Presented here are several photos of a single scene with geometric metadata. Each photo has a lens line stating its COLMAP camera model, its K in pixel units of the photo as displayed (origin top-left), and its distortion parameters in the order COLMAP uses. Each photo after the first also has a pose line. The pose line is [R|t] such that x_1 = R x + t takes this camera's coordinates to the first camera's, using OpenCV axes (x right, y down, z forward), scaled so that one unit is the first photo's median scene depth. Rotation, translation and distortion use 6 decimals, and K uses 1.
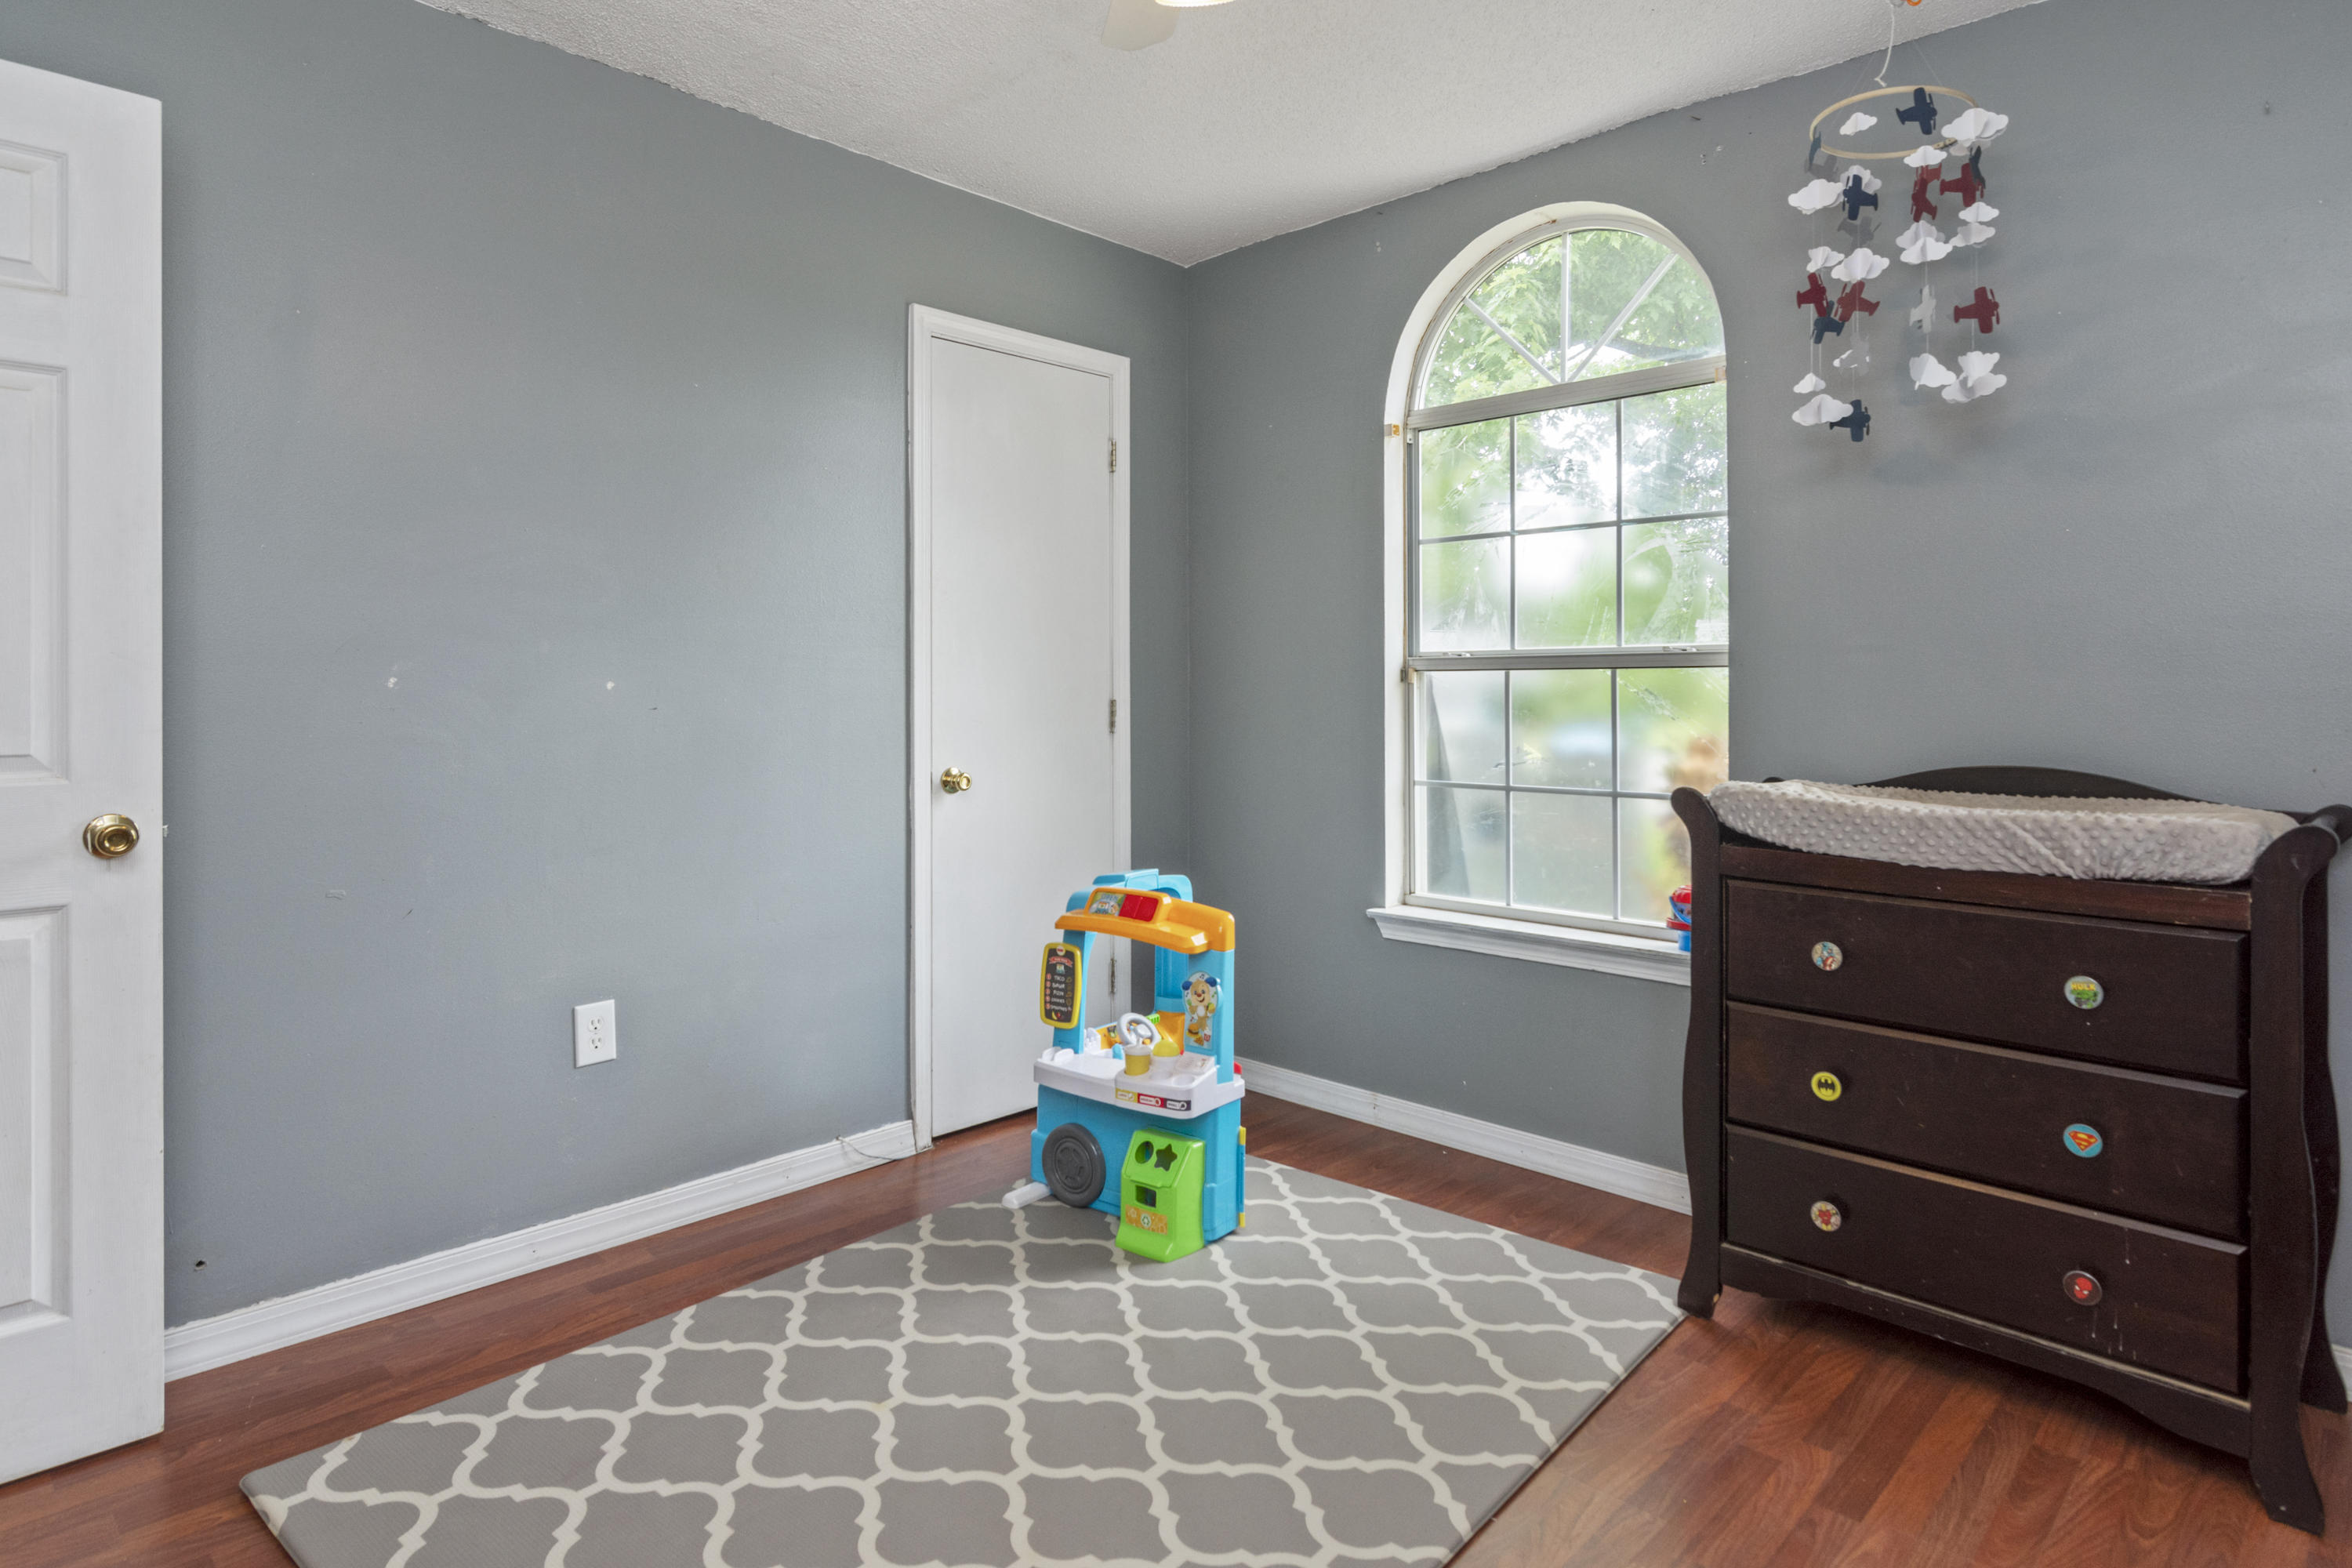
lens RADIAL K [[1293.6, 0, 1174.0], [0, 1293.6, 688.2], [0, 0, 1]] dist [-0.002129, -0.000659]
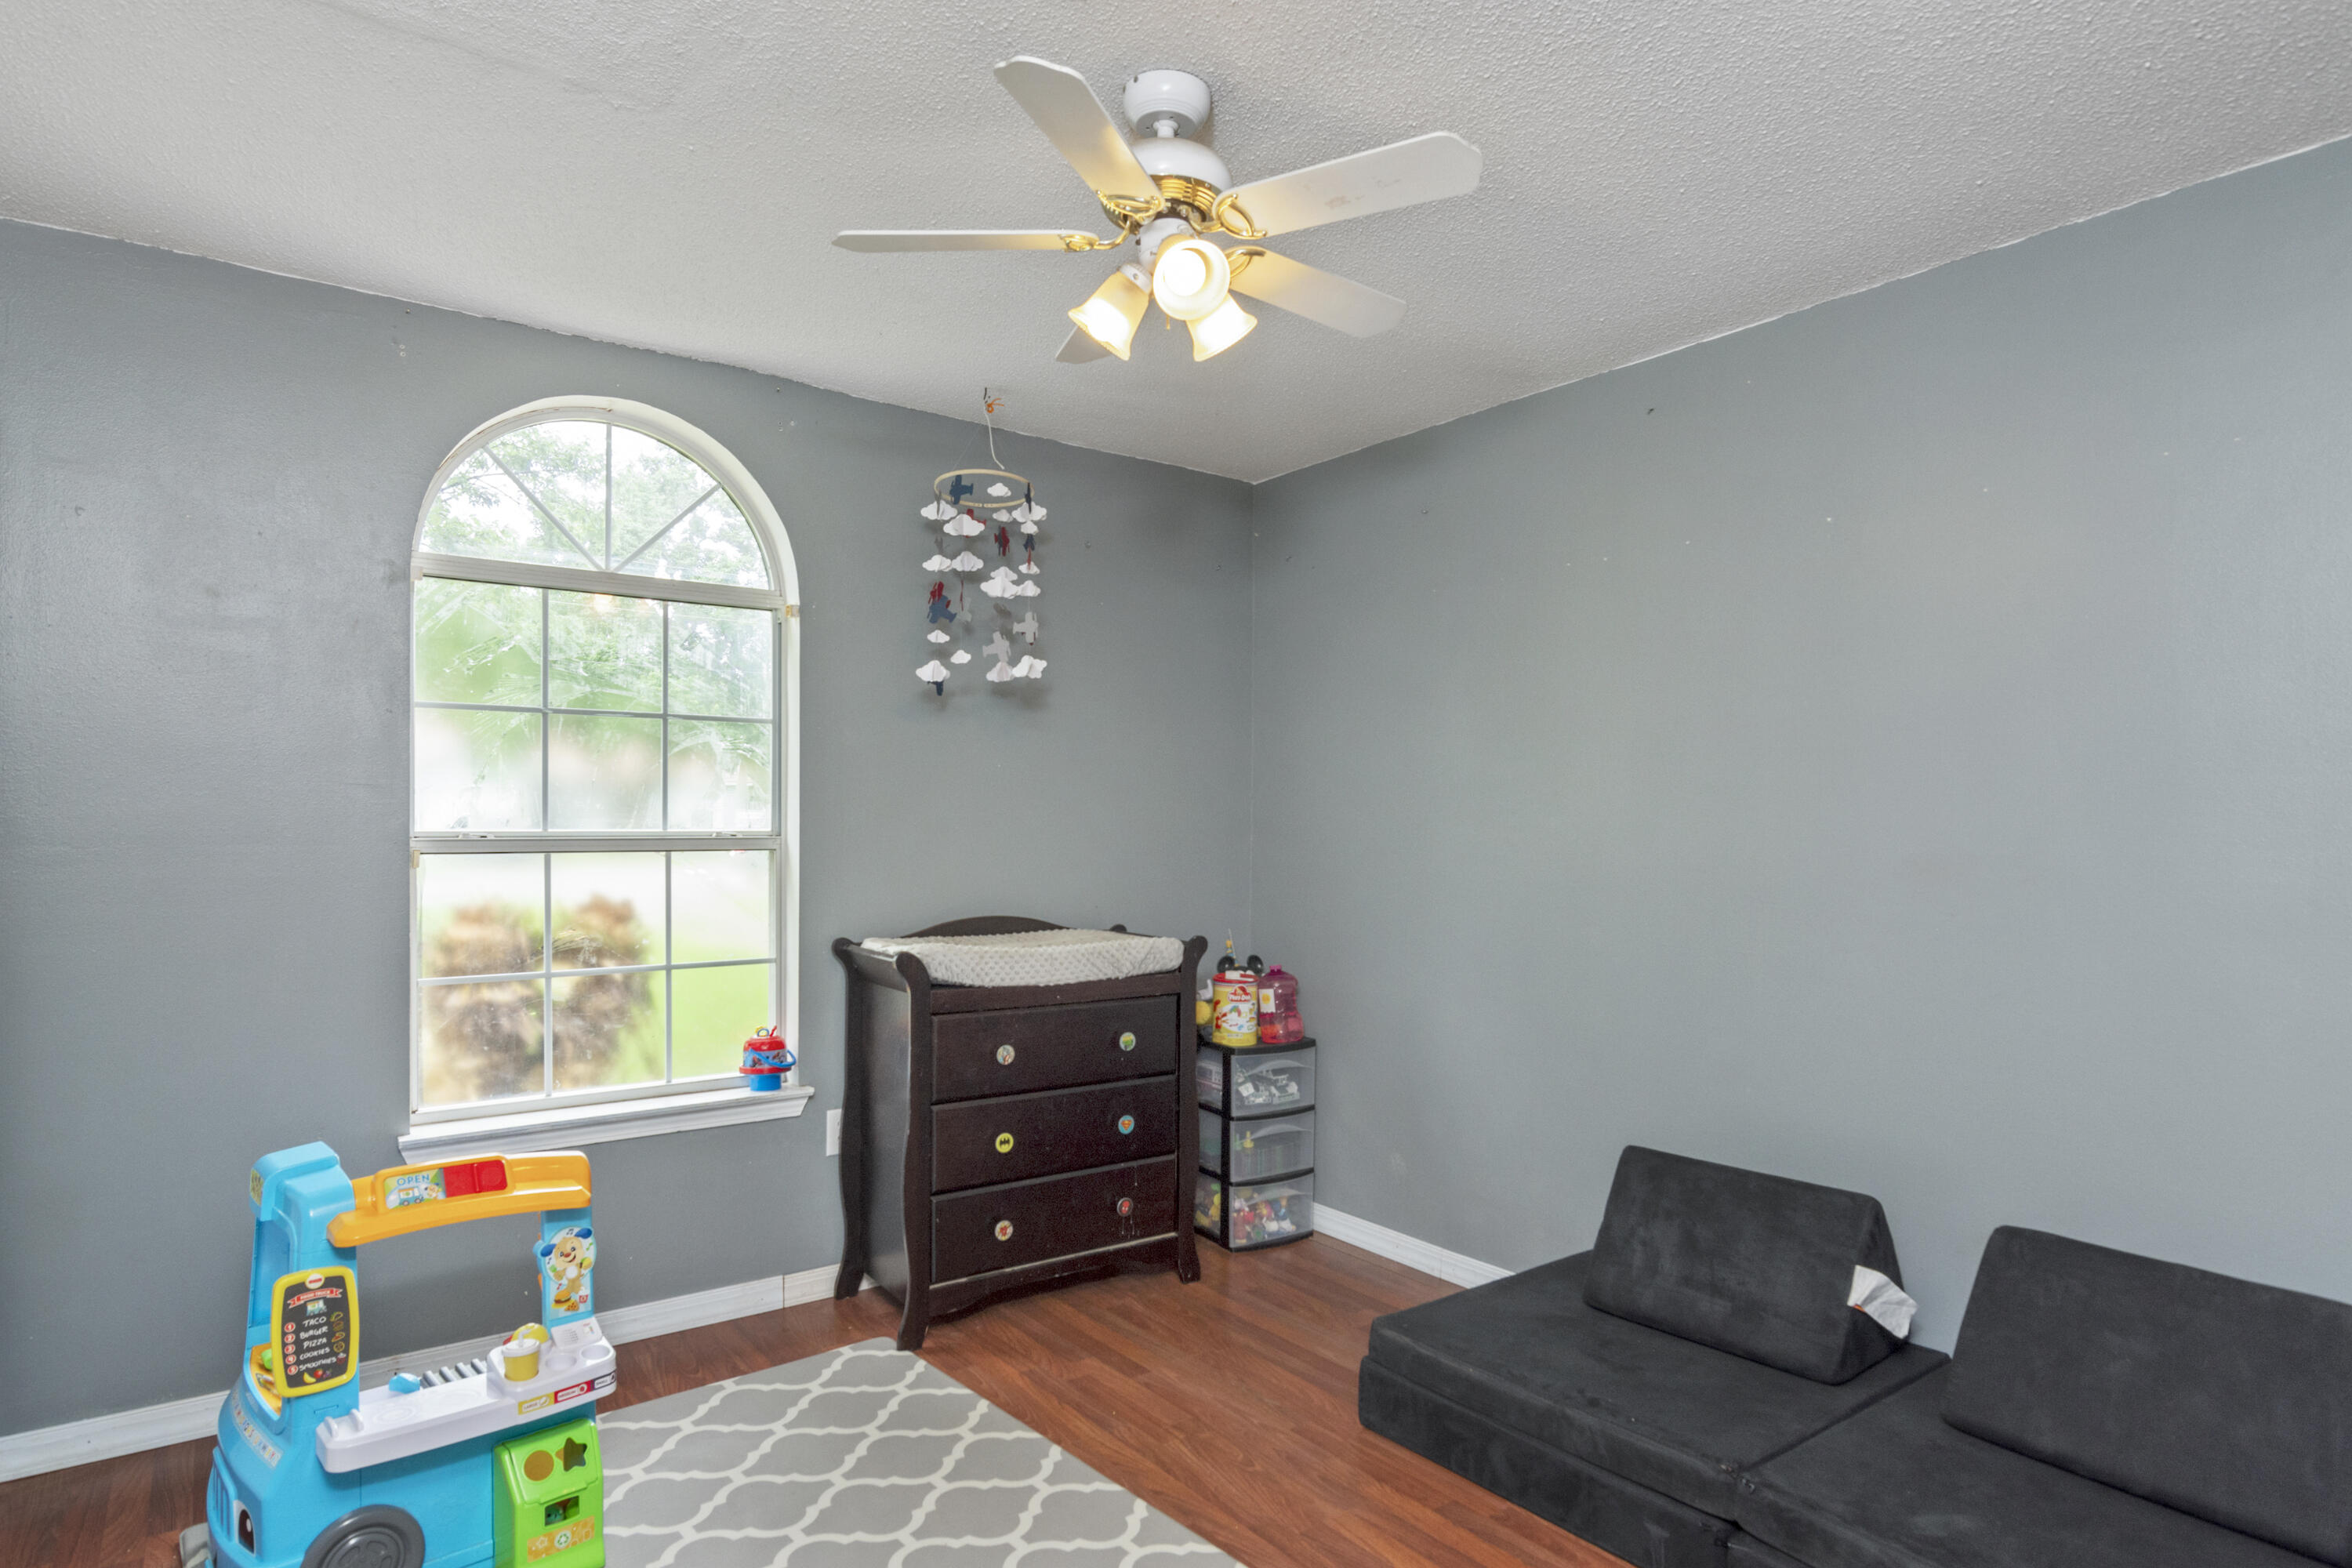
lens RADIAL K [[1283.5, 0, 1173.3], [0, 1283.5, 832.1], [0, 0, 1]] dist [-0.001482, -0.000314]
pose [[0.163253, -0.010682, 0.986526, -0.784884], [-0.008414, 0.999890, 0.012219, -0.058184], [-0.986548, -0.010295, 0.163145, 0.494156]]
